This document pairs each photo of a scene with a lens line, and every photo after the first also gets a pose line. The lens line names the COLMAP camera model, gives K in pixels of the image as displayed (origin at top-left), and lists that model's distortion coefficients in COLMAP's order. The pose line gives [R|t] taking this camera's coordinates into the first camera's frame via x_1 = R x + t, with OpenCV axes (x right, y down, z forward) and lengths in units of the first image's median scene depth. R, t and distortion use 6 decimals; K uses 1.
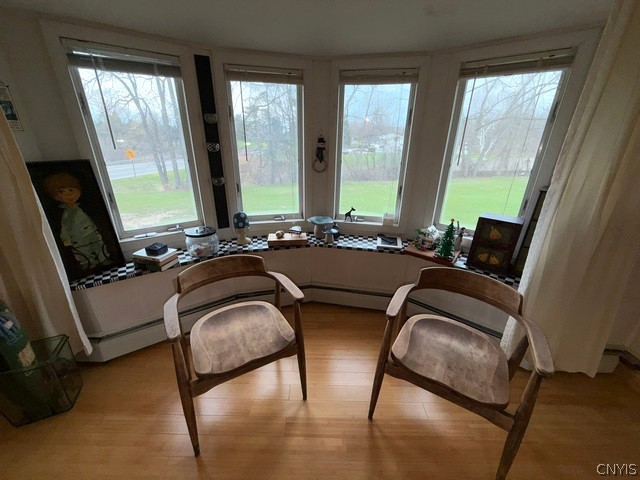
lens RADIAL K [[253.9, 0, 318.6], [0, 253.9, 239.0], [0, 0, 1]] dist [-0.000874, -0.000490]
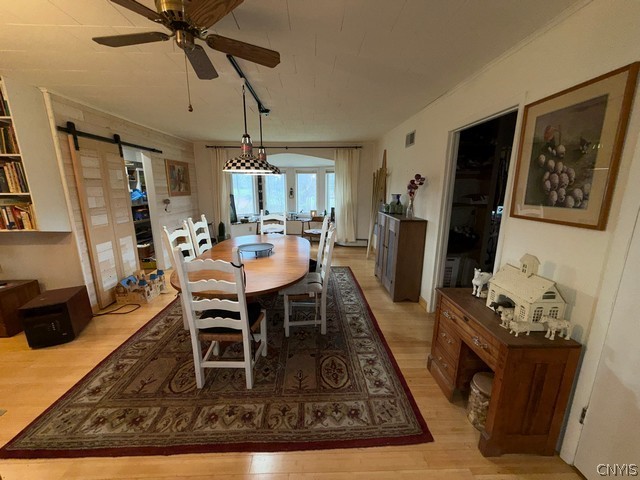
lens RADIAL K [[253.9, 0, 318.3], [0, 253.9, 240.8], [0, 0, 1]] dist [-0.000874, -0.000490]
pose [[0.998598, -0.023557, 0.047396, 0.193426], [0.030620, 0.987550, -0.154294, 0.840602], [-0.043171, 0.155529, 0.986887, -2.282332]]
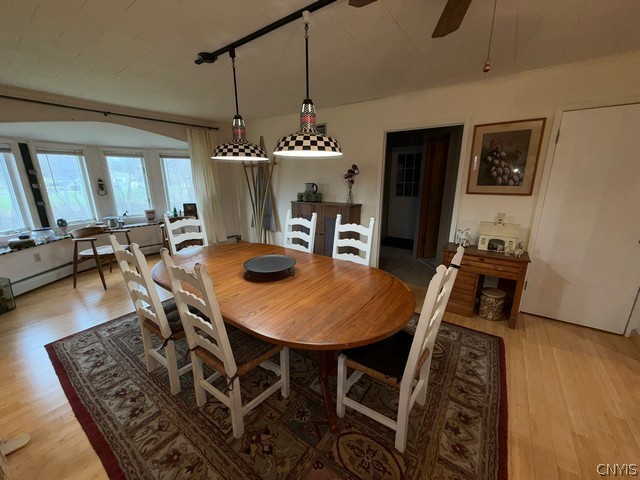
lens RADIAL K [[253.9, 0, 319.4], [0, 253.9, 239.9], [0, 0, 1]] dist [-0.000874, -0.000490]
pose [[0.566501, -0.221823, 0.793644, -0.769149], [0.308470, 0.950151, 0.045382, 0.567640], [-0.764148, 0.219106, 0.606687, -1.625510]]
